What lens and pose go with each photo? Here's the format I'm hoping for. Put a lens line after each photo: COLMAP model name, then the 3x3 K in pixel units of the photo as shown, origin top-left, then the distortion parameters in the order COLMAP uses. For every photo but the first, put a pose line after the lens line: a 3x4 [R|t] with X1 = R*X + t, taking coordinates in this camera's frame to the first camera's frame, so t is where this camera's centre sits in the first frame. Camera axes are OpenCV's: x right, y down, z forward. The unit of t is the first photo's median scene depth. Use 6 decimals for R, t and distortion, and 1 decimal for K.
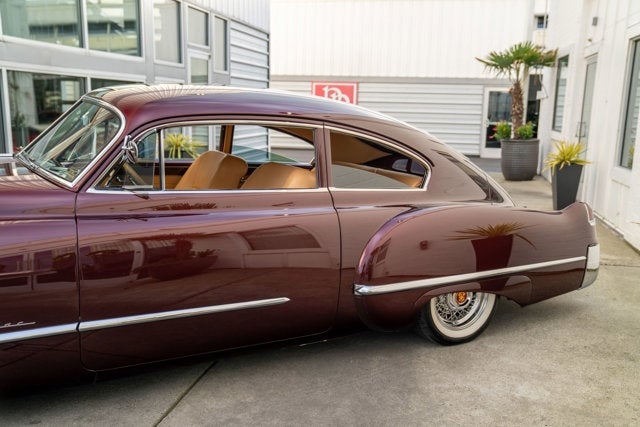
lens RADIAL K [[583.3, 0, 320.0], [0, 583.3, 213.5], [0, 0, 1]] dist [-0.001239, 0.013136]
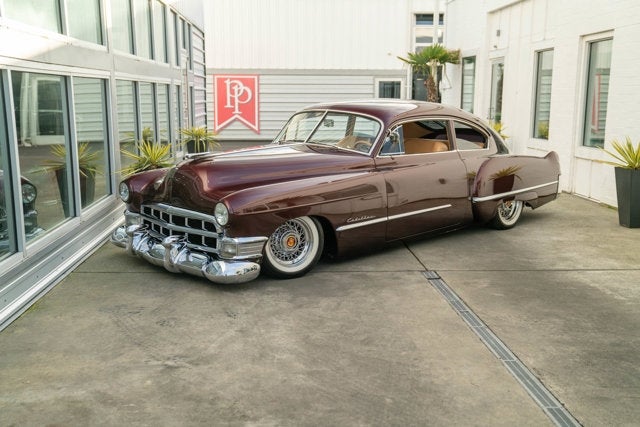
lens RADIAL K [[643.0, 0, 320.3], [0, 643.0, 225.7], [0, 0, 1]] dist [0.008048, 0.003215]
pose [[0.962099, -0.076860, 0.261646, -0.219065], [0.071284, 0.996982, 0.030751, 0.025070], [-0.263220, -0.010934, 0.964674, -0.208260]]
